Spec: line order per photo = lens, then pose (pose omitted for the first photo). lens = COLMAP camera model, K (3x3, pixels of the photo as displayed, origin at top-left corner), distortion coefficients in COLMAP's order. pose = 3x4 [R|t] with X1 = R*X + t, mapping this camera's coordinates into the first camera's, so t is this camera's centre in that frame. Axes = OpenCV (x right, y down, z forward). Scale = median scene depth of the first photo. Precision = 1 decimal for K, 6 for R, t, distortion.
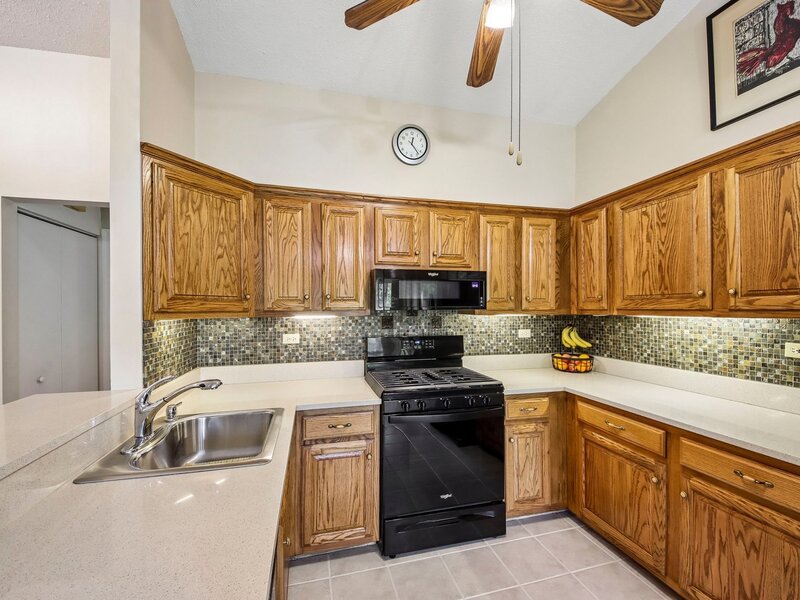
lens RADIAL K [[334.7, 0, 395.2], [0, 334.7, 306.6], [0, 0, 1]] dist [0.047812, -0.035090]
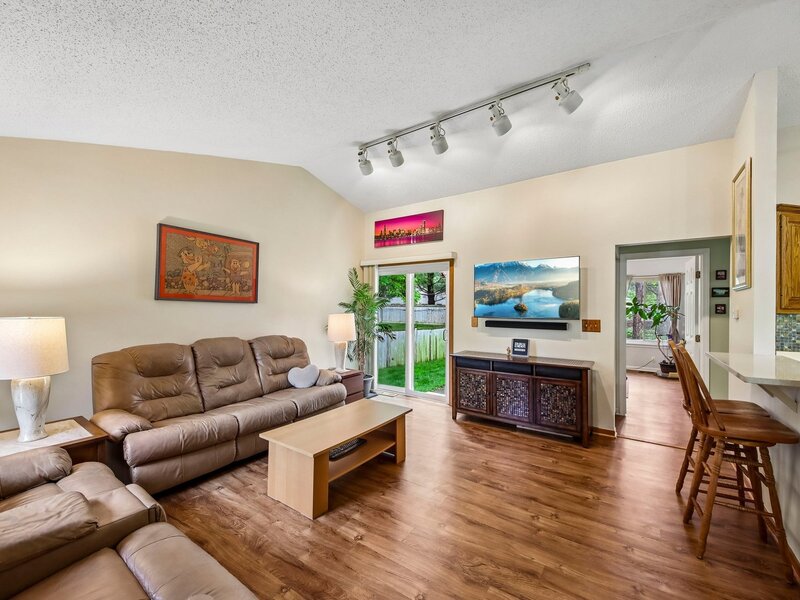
lens RADIAL K [[334.7, 0, 395.2], [0, 334.7, 306.6], [0, 0, 1]] dist [0.047812, -0.035090]
pose [[0.641173, 0.003516, -0.767388, -0.473954], [-0.004737, 0.999989, 0.000624, 0.011155], [0.767382, 0.003235, 0.641182, -0.992889]]
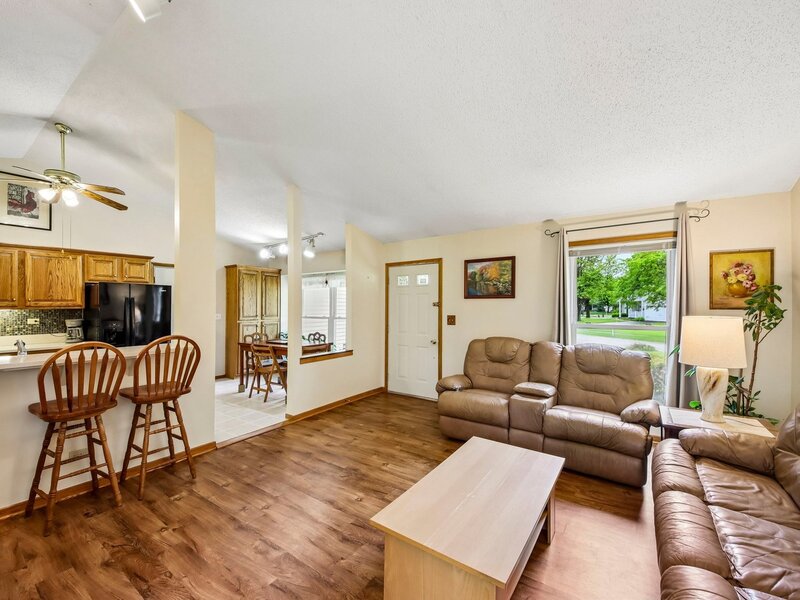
lens RADIAL K [[334.7, 0, 395.2], [0, 334.7, 306.6], [0, 0, 1]] dist [0.047812, -0.035090]
pose [[-0.643216, 0.001121, 0.765684, -2.059018], [0.001246, 0.999999, -0.000417, 0.011653], [-0.765684, 0.000686, -0.643216, 0.355774]]
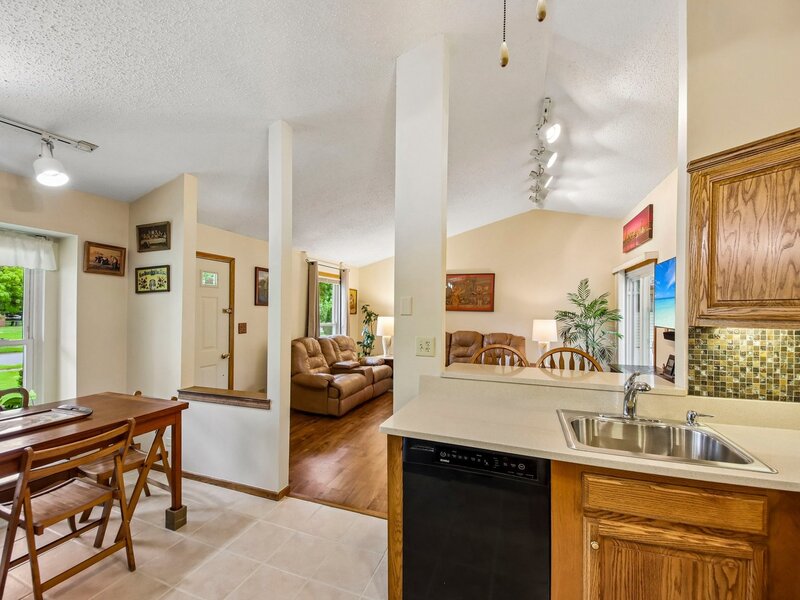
lens RADIAL K [[334.7, 0, 395.2], [0, 334.7, 306.6], [0, 0, 1]] dist [0.047812, -0.035090]
pose [[-0.583527, -0.012305, -0.812000, 0.467866], [-0.001733, 0.999902, -0.013907, -0.003549], [0.812092, -0.006708, -0.583491, 0.594006]]
